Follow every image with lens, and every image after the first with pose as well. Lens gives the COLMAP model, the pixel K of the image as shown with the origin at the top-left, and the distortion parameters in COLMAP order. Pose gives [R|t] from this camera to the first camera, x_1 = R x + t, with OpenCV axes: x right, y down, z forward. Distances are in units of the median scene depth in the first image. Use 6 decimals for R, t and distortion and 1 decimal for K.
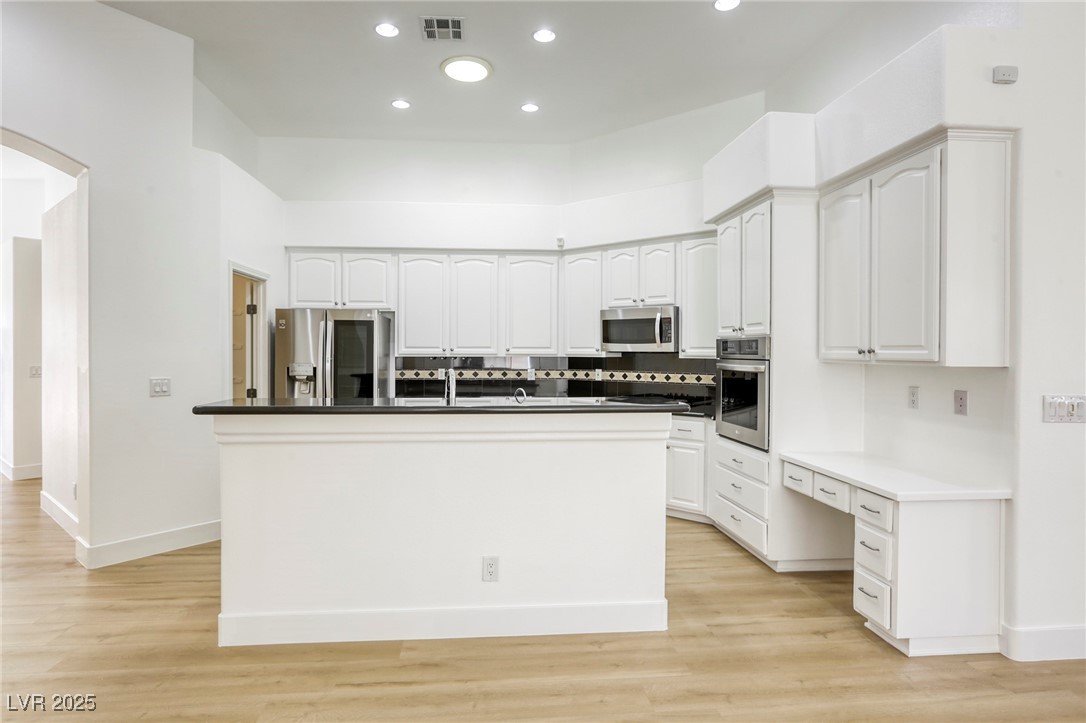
lens RADIAL K [[575.0, 0, 523.3], [0, 575.0, 351.9], [0, 0, 1]] dist [-0.040049, 0.020300]
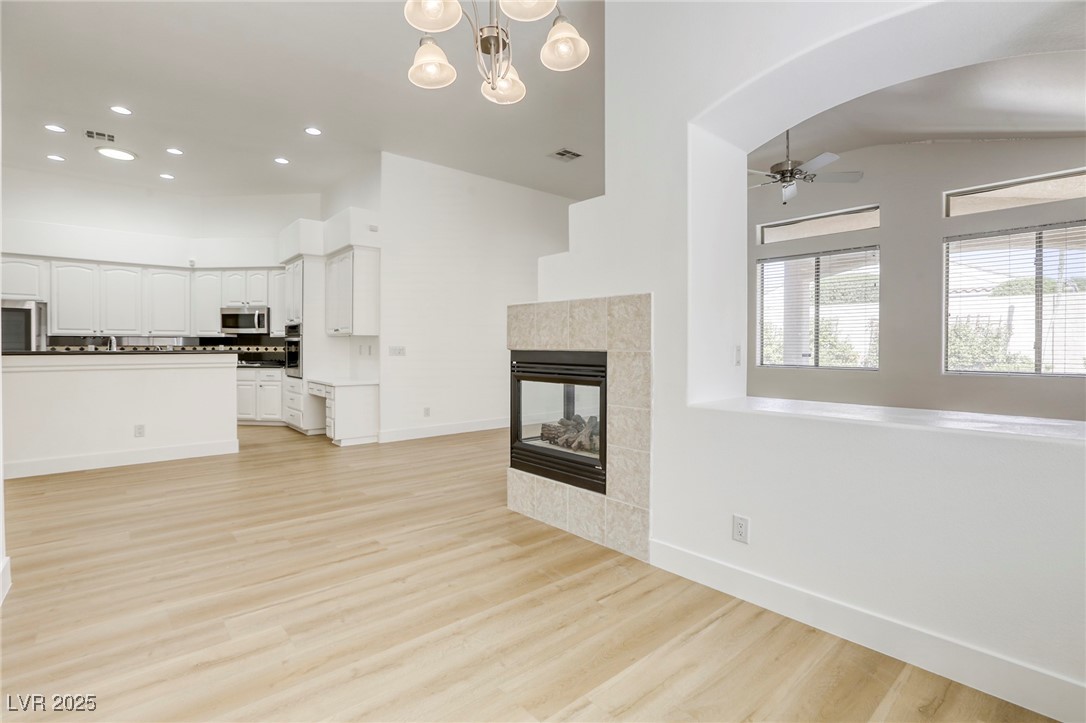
lens RADIAL K [[512.6, 0, 544.8], [0, 512.6, 352.2], [0, 0, 1]] dist [-0.047120, 0.020062]
pose [[0.805224, -0.008204, 0.592914, 0.032464], [0.001819, 0.999934, 0.011367, 0.047701], [-0.592968, -0.008075, 0.805185, -0.858706]]
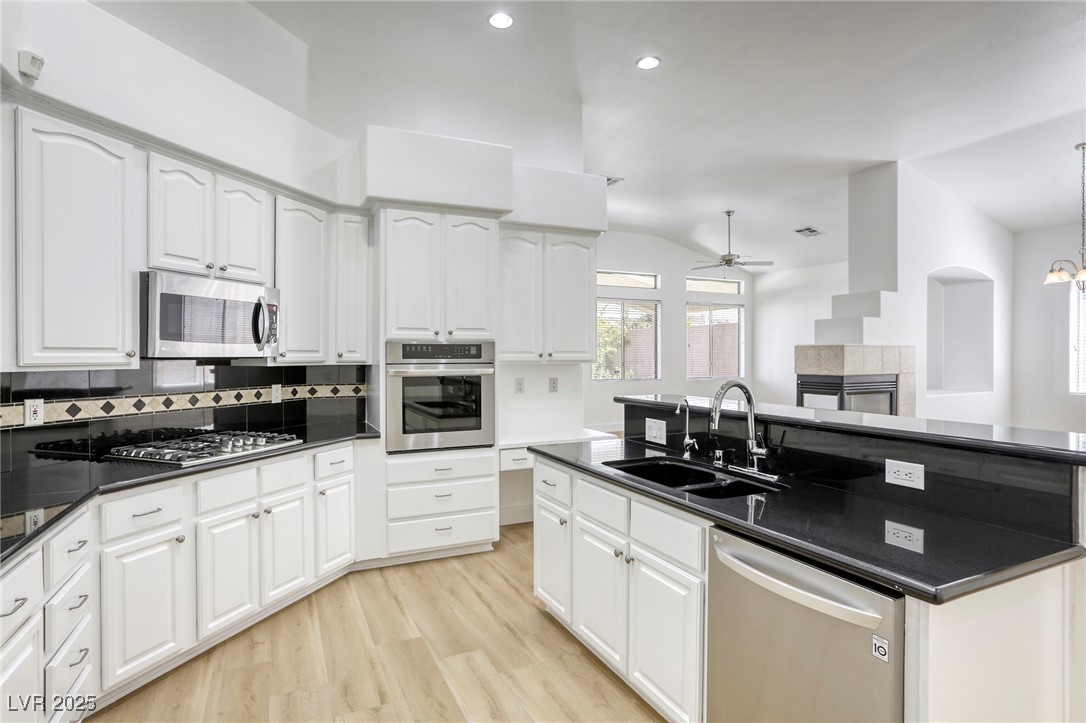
lens RADIAL K [[561.9, 0, 543.0], [0, 561.9, 361.5], [0, 0, 1]] dist [-0.043594, 0.020355]
pose [[-0.356783, -0.013107, 0.934096, -0.513115], [0.003415, 0.999877, 0.015335, -0.004082], [-0.934181, 0.008661, -0.356694, 1.066561]]
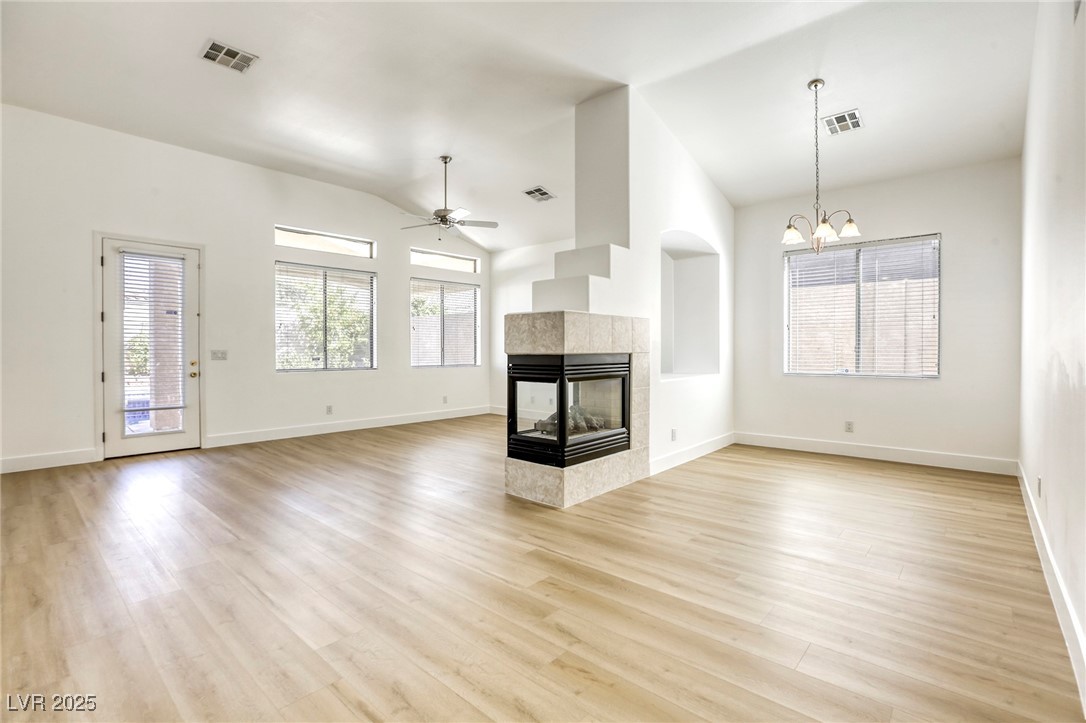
lens RADIAL K [[499.0, 0, 536.0], [0, 499.0, 360.3], [0, 0, 1]] dist [-0.047793, 0.017961]
pose [[-0.681035, -0.013253, 0.732131, -0.106636], [0.005247, 0.999722, 0.022978, 0.043831], [-0.732232, 0.019490, -0.680776, 0.519832]]
